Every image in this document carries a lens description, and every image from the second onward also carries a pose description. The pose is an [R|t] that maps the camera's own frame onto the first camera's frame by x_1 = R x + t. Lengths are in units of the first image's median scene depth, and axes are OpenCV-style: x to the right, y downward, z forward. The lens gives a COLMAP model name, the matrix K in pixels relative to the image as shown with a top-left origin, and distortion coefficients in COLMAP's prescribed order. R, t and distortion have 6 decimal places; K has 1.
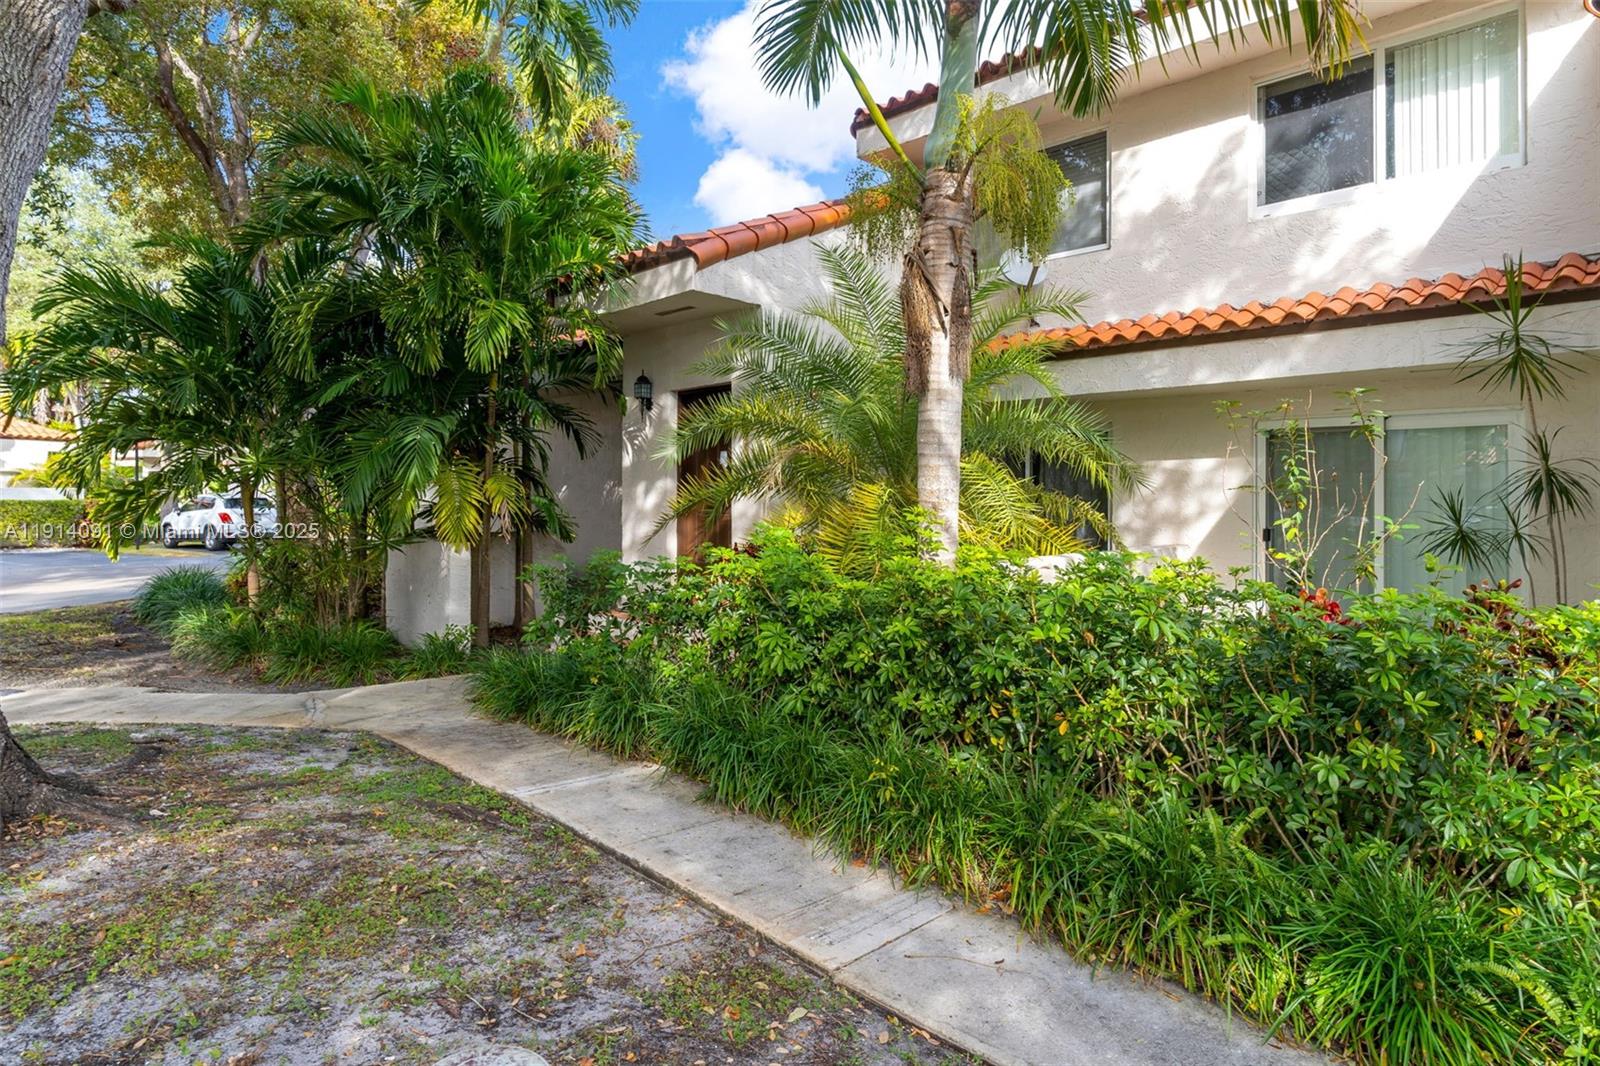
lens RADIAL K [[774.8, 0, 794.7], [0, 774.8, 524.7], [0, 0, 1]] dist [-0.000441, 0.000294]
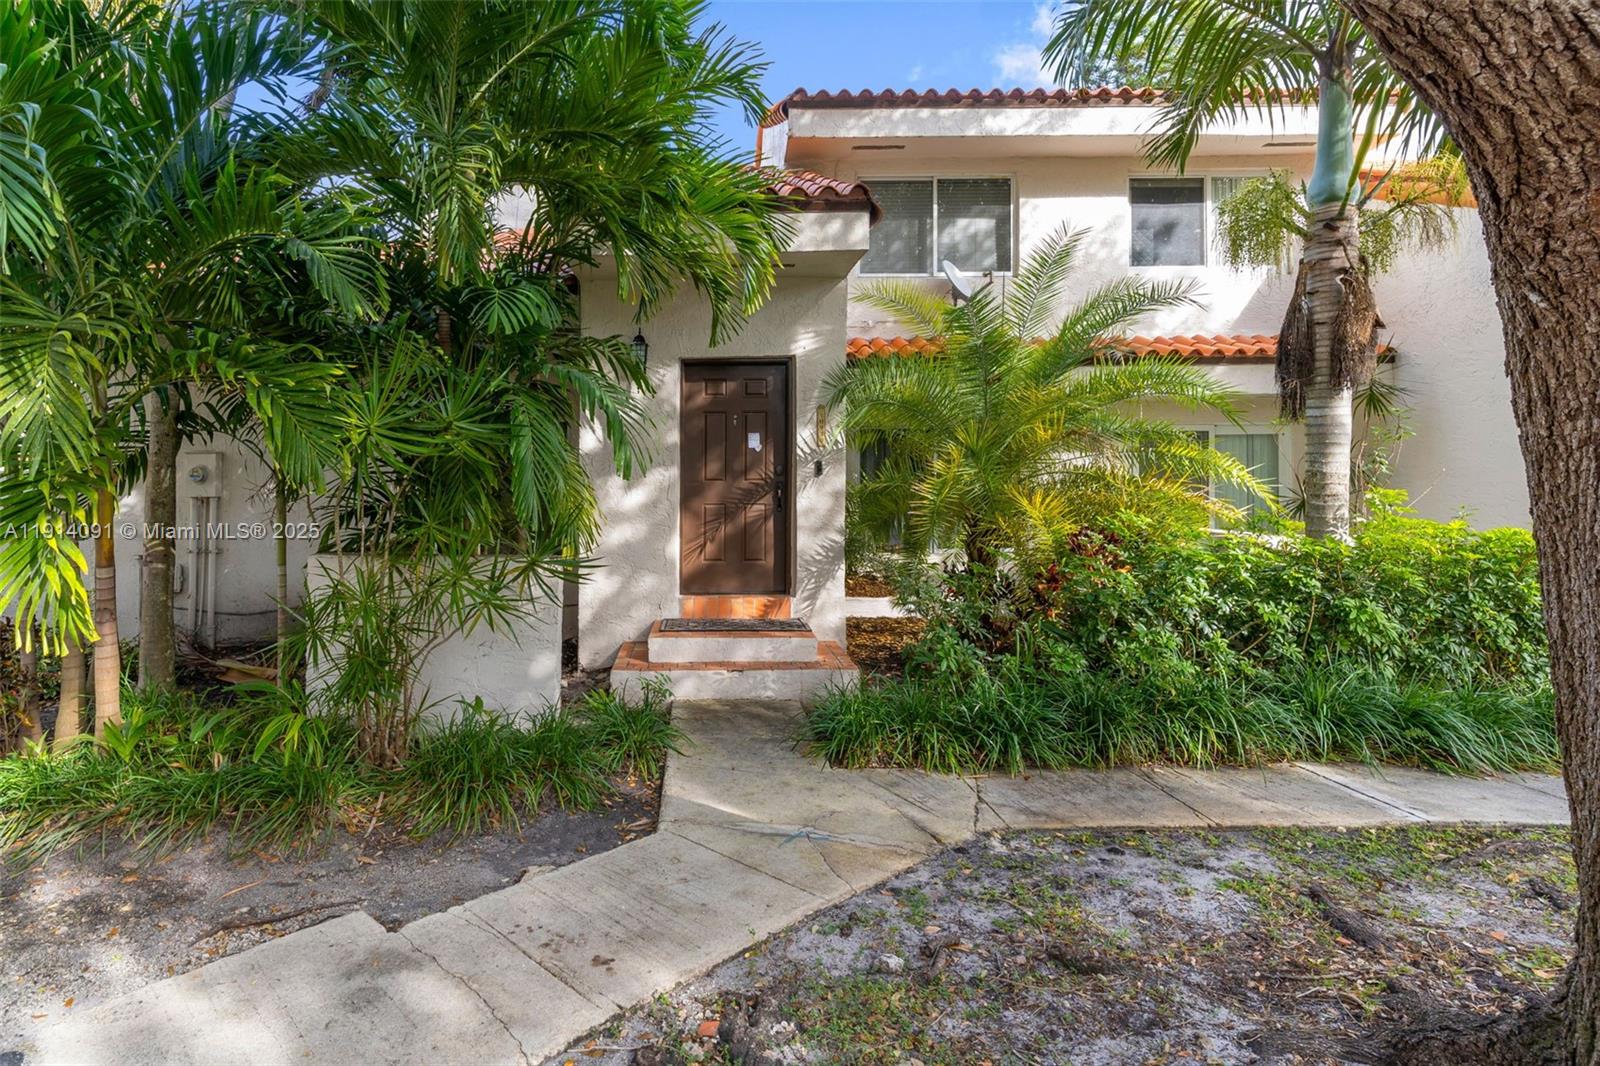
lens RADIAL K [[774.8, 0, 794.7], [0, 774.8, 524.7], [0, 0, 1]] dist [-0.000441, 0.000294]
pose [[0.813504, -0.004233, 0.581545, -0.532238], [0.007679, 0.999965, -0.003463, 0.005554], [-0.581509, 0.007282, 0.813507, 0.258595]]
